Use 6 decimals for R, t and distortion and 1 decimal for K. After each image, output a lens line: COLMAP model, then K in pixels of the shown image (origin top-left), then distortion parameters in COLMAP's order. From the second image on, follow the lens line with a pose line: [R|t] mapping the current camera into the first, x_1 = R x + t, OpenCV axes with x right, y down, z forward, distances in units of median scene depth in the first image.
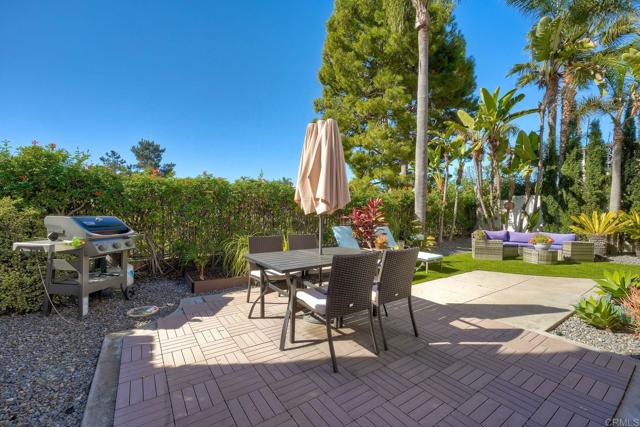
lens RADIAL K [[267.7, 0, 323.0], [0, 267.7, 213.6], [0, 0, 1]] dist [-0.002937, -0.001538]
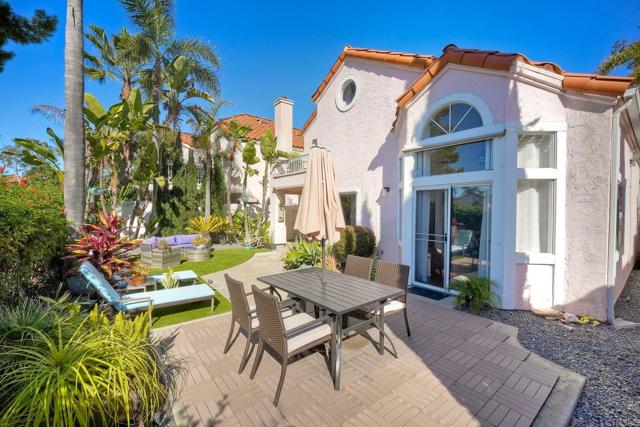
lens RADIAL K [[267.7, 0, 322.1], [0, 267.7, 212.9], [0, 0, 1]] dist [-0.002937, -0.001538]
pose [[-0.060912, -0.031910, 0.997633, -0.449214], [0.010497, 0.999413, 0.032608, -0.067050], [-0.998088, 0.012458, -0.060541, 0.474922]]
